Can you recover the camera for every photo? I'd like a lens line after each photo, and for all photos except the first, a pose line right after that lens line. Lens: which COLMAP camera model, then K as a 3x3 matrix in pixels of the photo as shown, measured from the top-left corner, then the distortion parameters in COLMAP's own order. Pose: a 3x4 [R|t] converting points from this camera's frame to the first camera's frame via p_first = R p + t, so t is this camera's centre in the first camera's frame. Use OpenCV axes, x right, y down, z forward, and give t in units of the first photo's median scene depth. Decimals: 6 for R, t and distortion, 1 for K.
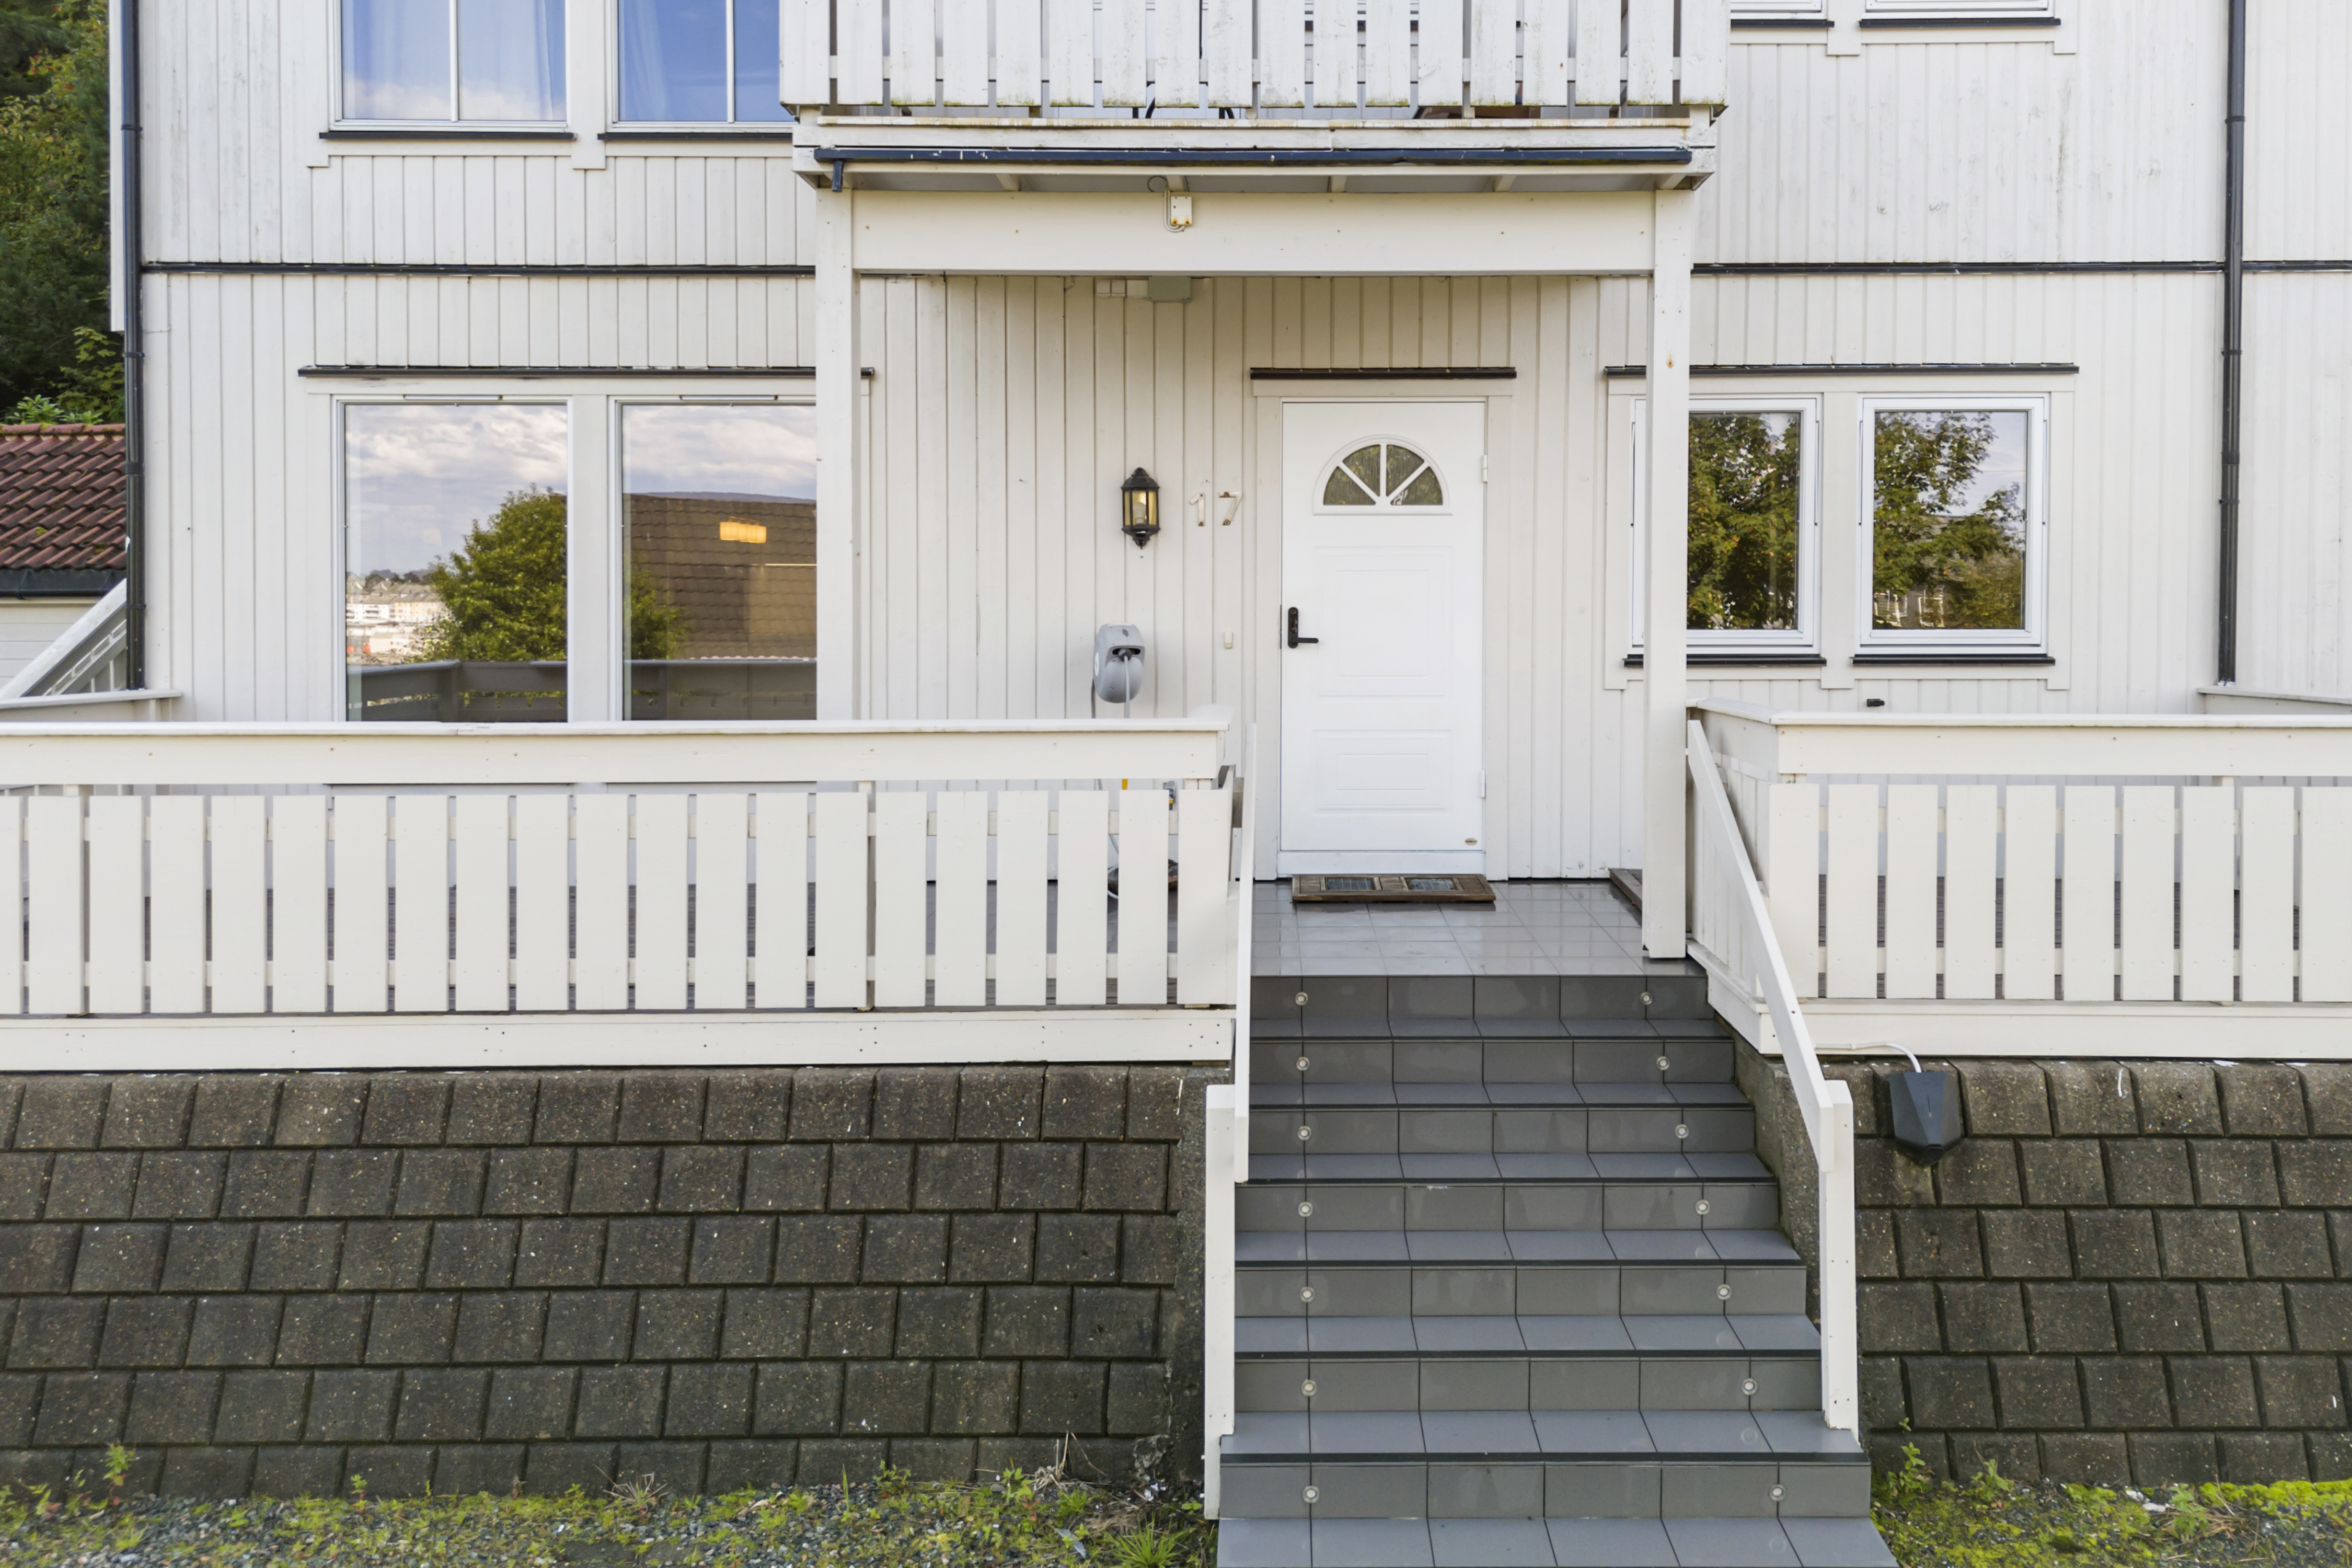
lens RADIAL K [[1812.6, 0, 1172.1], [0, 1812.6, 692.9], [0, 0, 1]] dist [0.085358, -0.114924]
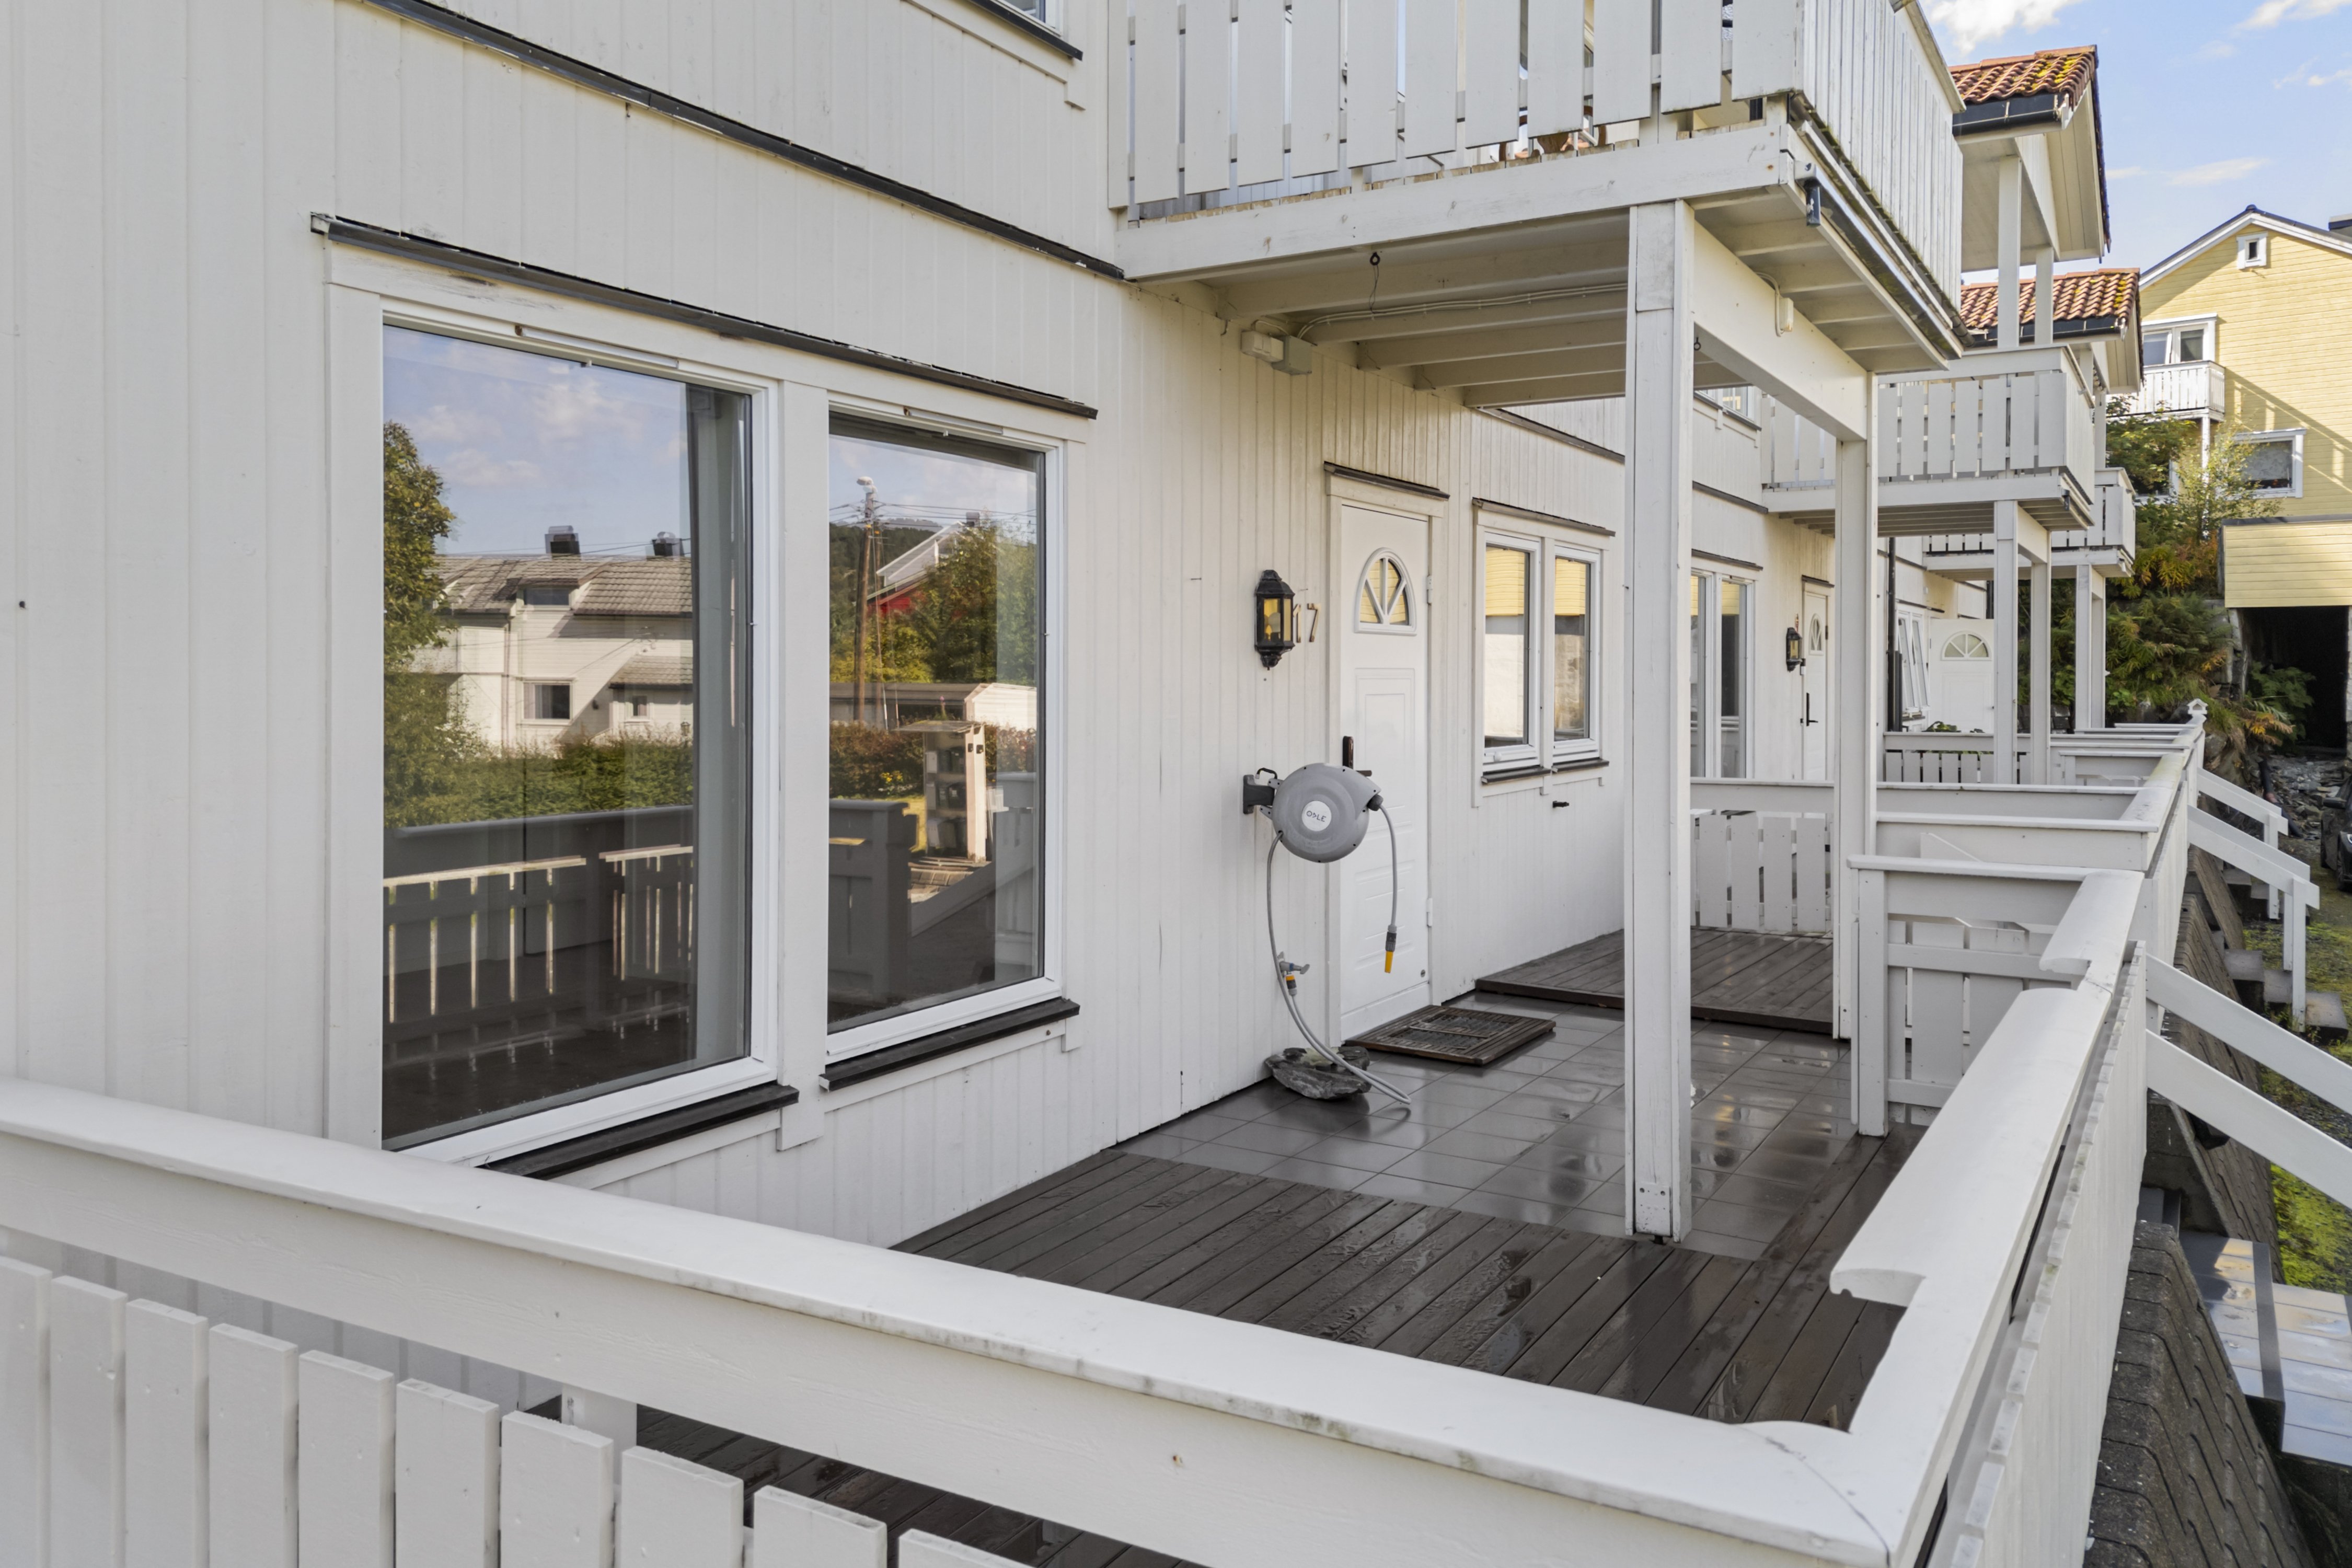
lens RADIAL K [[1753.4, 0, 1177.1], [0, 1753.4, 684.9], [0, 0, 1]] dist [0.060797, -0.002051]
pose [[0.515614, -0.002609, 0.856817, -0.701506], [0.064386, 0.997286, -0.035710, -0.047945], [-0.854398, 0.073580, 0.514383, 0.636275]]
